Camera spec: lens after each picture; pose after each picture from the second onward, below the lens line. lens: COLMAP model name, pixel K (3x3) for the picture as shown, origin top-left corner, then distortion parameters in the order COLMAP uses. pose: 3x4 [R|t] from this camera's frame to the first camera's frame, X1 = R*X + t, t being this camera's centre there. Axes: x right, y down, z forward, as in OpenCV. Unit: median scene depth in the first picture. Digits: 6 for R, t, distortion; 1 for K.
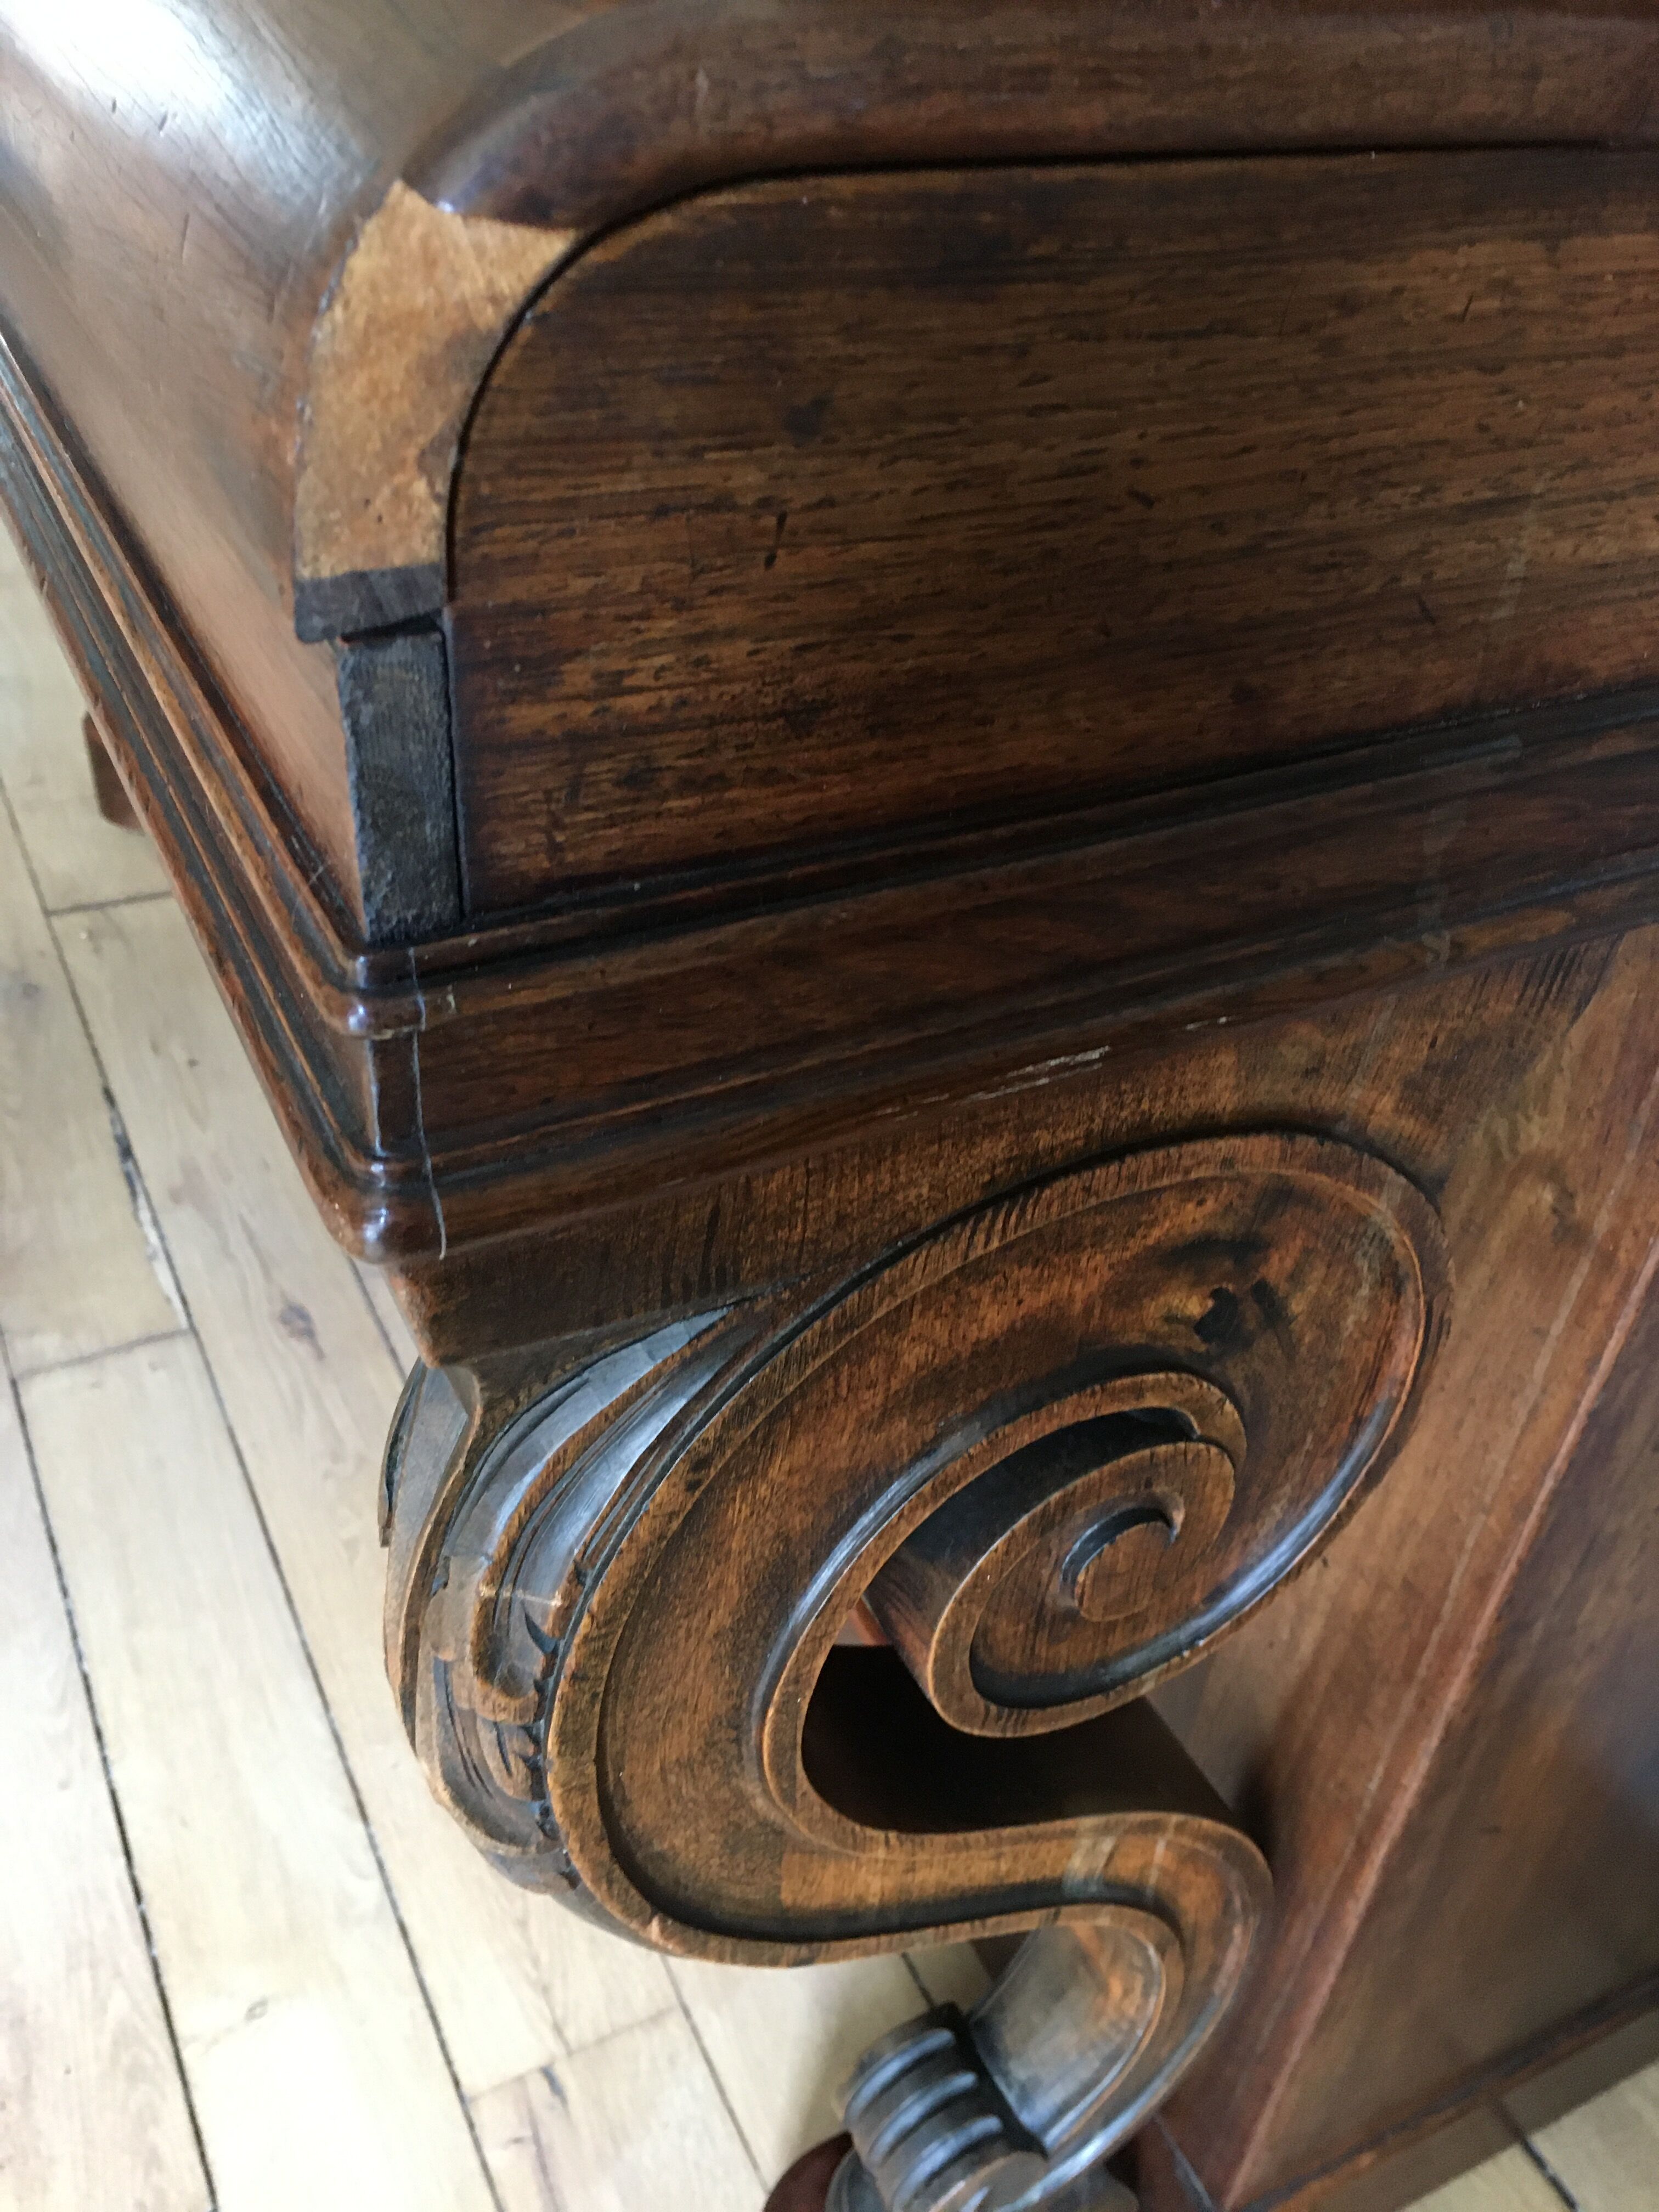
lens RADIAL K [[1899.1, 0, 829.5], [0, 1899.1, 1106.0], [0, 0, 1]] dist [0.054869, 0.003758]
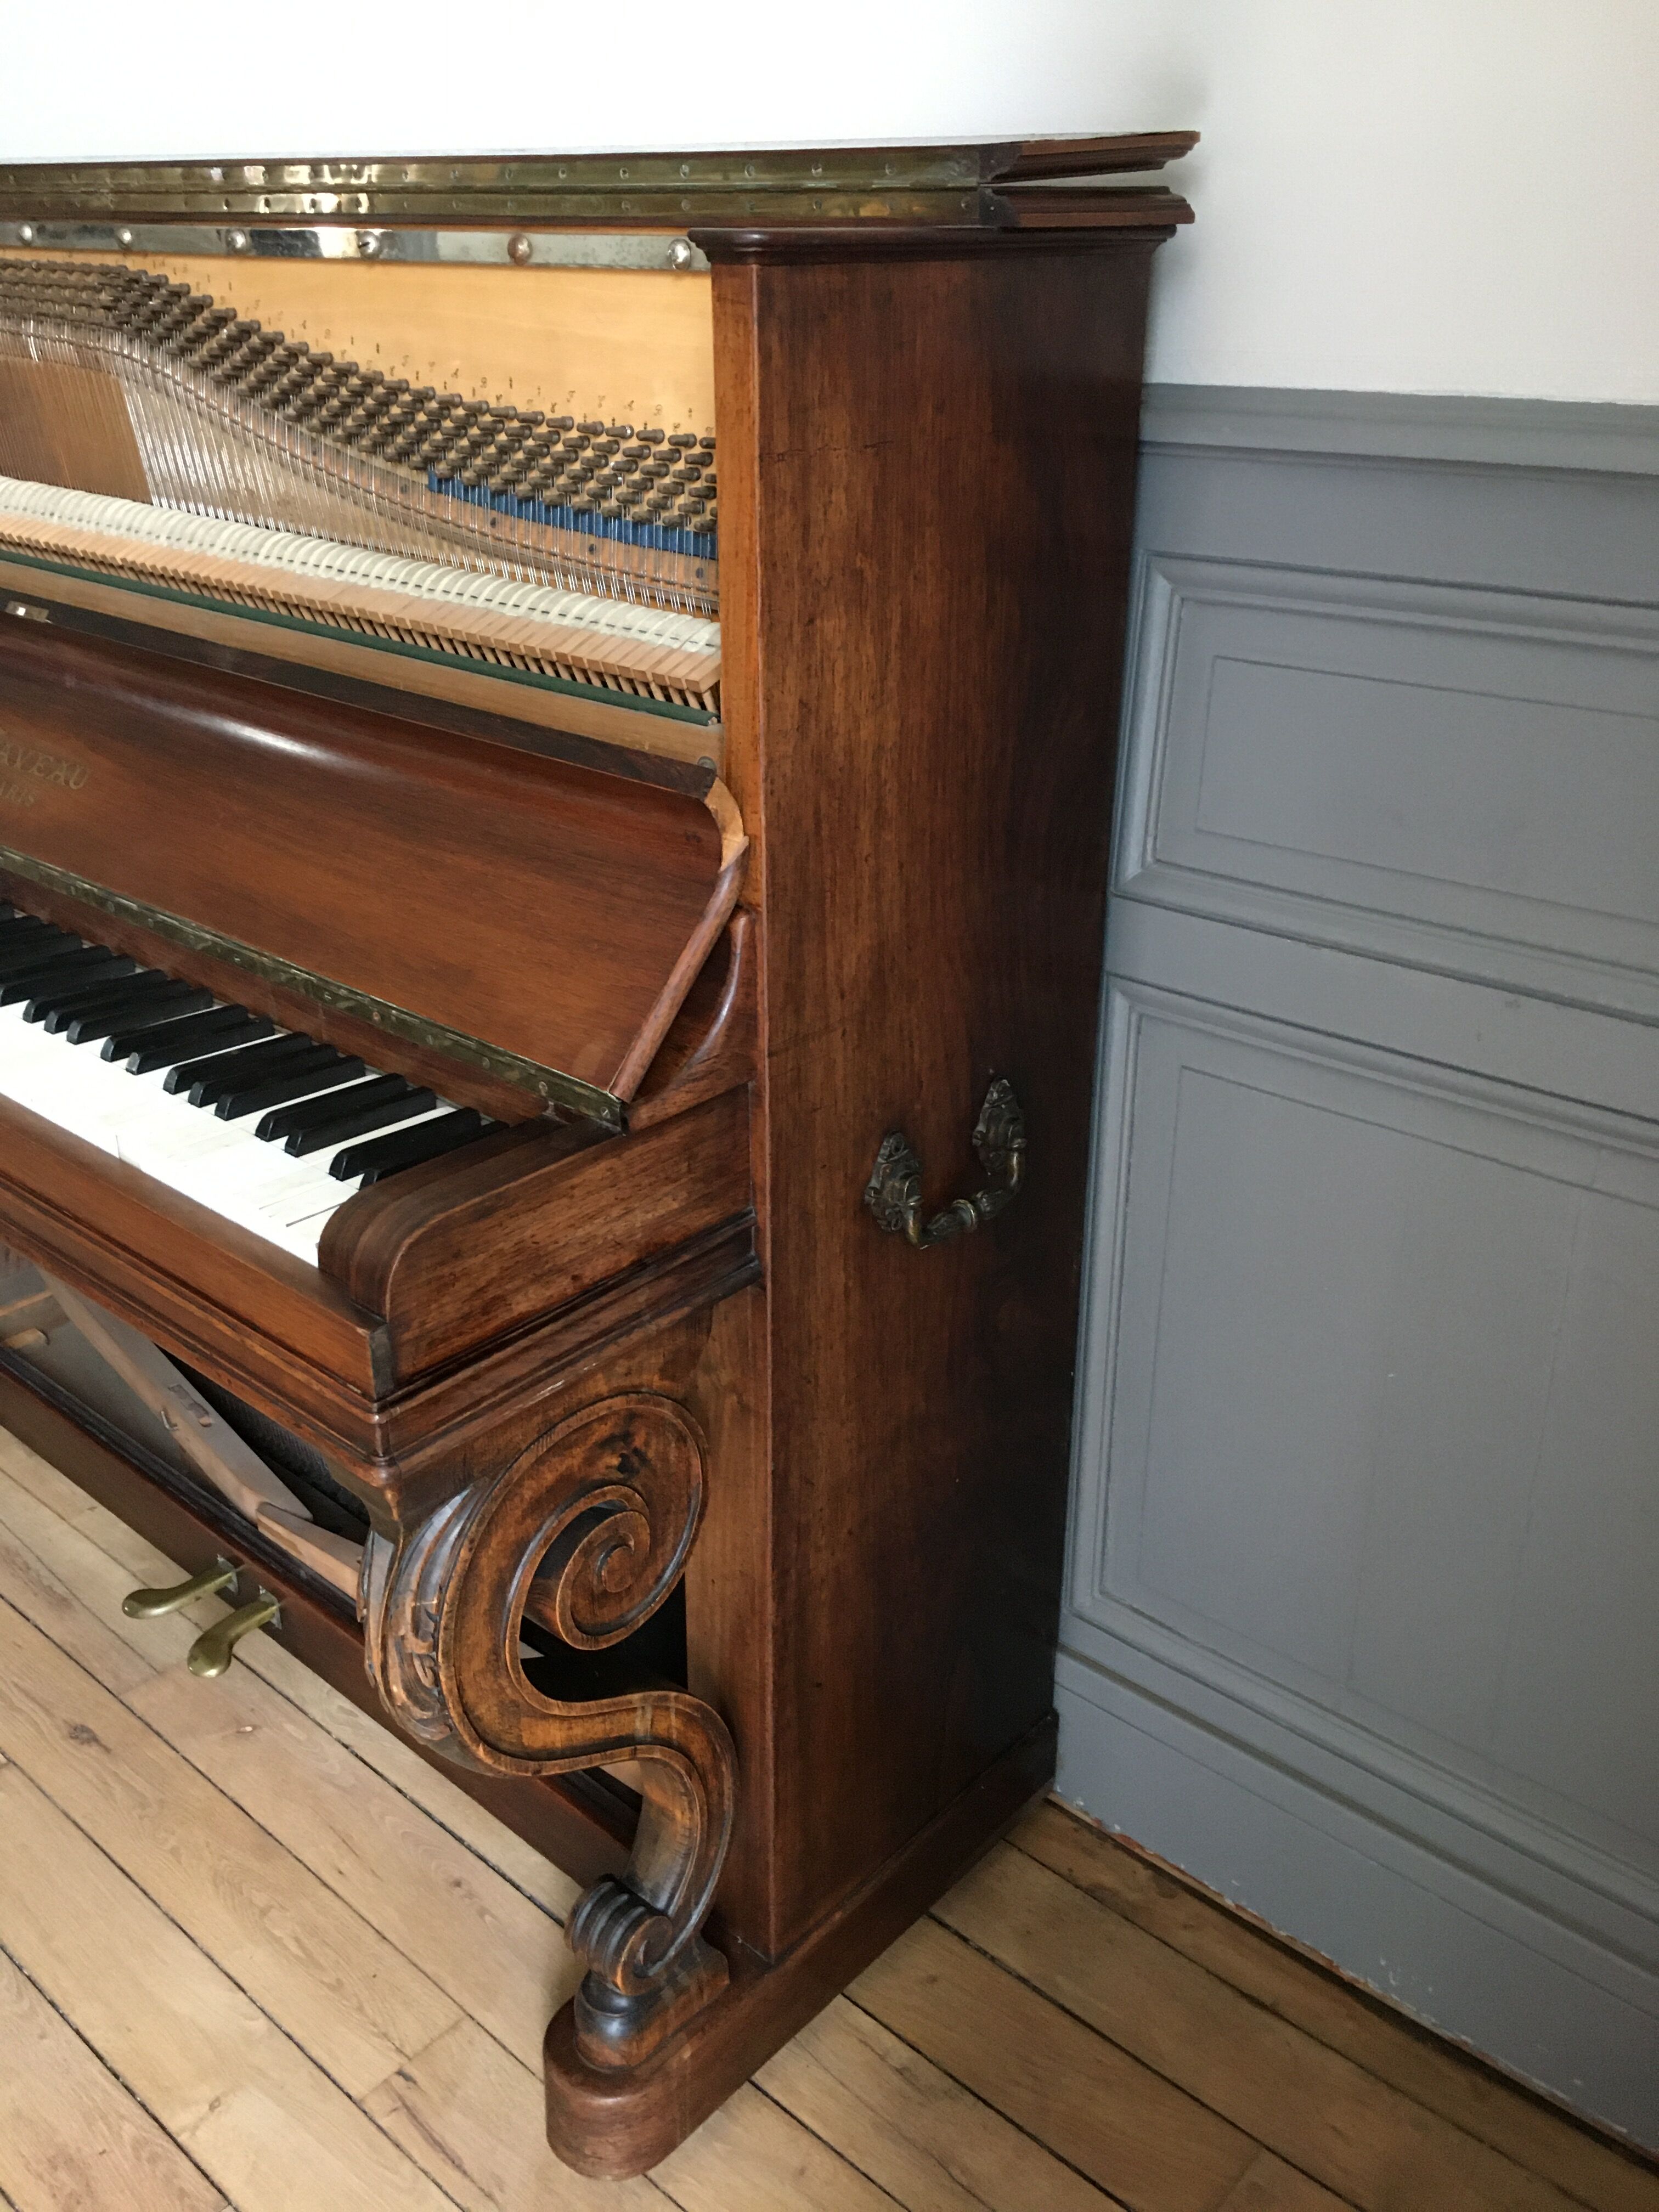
lens RADIAL K [[1885.0, 0, 829.5], [0, 1885.0, 1106.0], [0, 0, 1]] dist [0.083540, -0.154004]
pose [[0.928554, -0.215196, 0.302454, -0.274456], [0.272145, 0.948787, -0.160440, 0.146207], [-0.252438, 0.231288, 0.939564, -2.013887]]
